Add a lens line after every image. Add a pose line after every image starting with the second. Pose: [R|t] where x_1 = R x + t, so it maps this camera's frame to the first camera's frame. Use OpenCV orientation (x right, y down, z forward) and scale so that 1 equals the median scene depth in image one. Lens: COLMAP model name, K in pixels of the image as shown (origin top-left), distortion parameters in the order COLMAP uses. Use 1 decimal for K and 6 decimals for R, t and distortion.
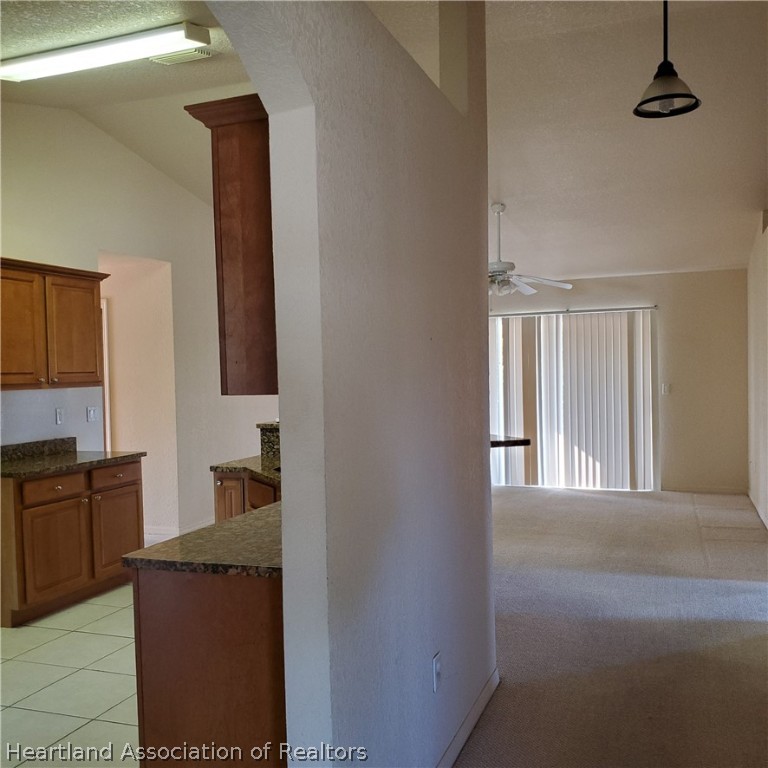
lens RADIAL K [[787.7, 0, 383.8], [0, 787.7, 388.2], [0, 0, 1]] dist [0.145207, -0.454268]
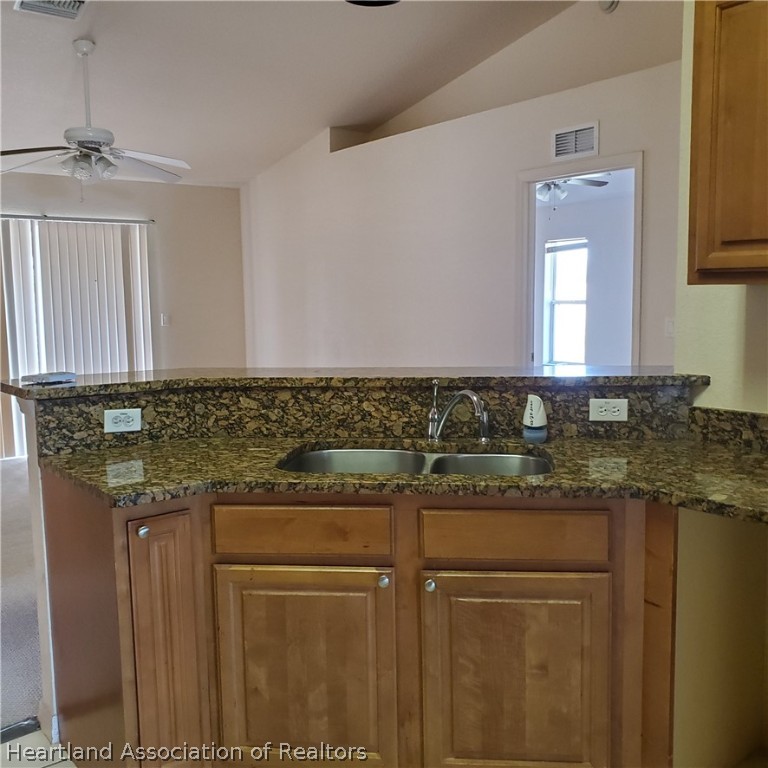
lens RADIAL K [[787.7, 0, 383.8], [0, 787.7, 388.2], [0, 0, 1]] dist [0.145207, -0.454268]
pose [[0.518812, -0.082993, 0.850851, -0.257489], [0.019751, 0.996175, 0.085125, 0.005776], [-0.854660, -0.027359, 0.518466, 0.351312]]
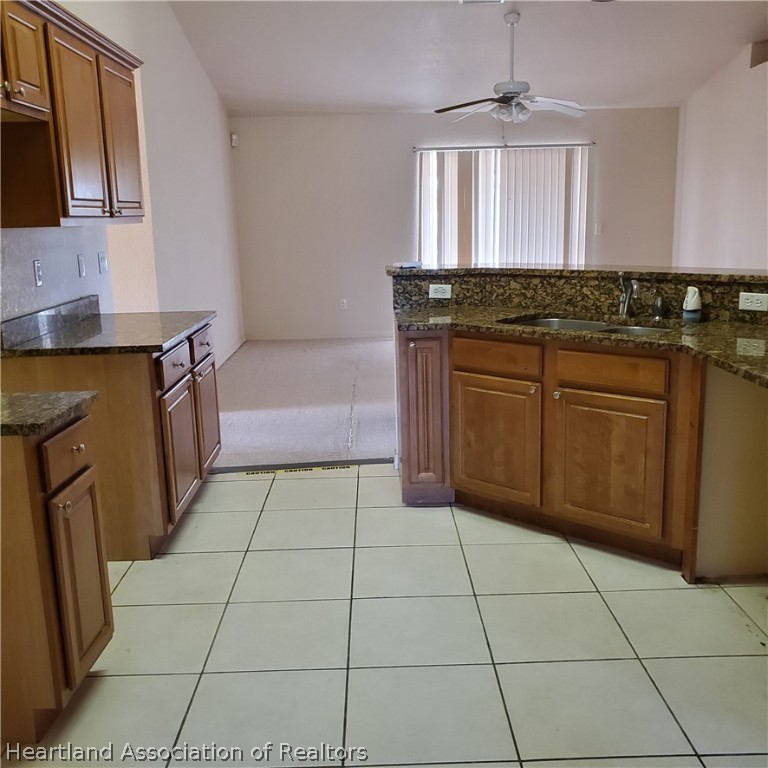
lens RADIAL K [[787.7, 0, 383.8], [0, 787.7, 388.2], [0, 0, 1]] dist [0.145207, -0.454268]
pose [[0.930642, -0.078263, 0.357465, -0.270718], [0.011196, 0.982494, 0.185957, 0.008079], [-0.365760, -0.169057, 0.915226, 0.146277]]
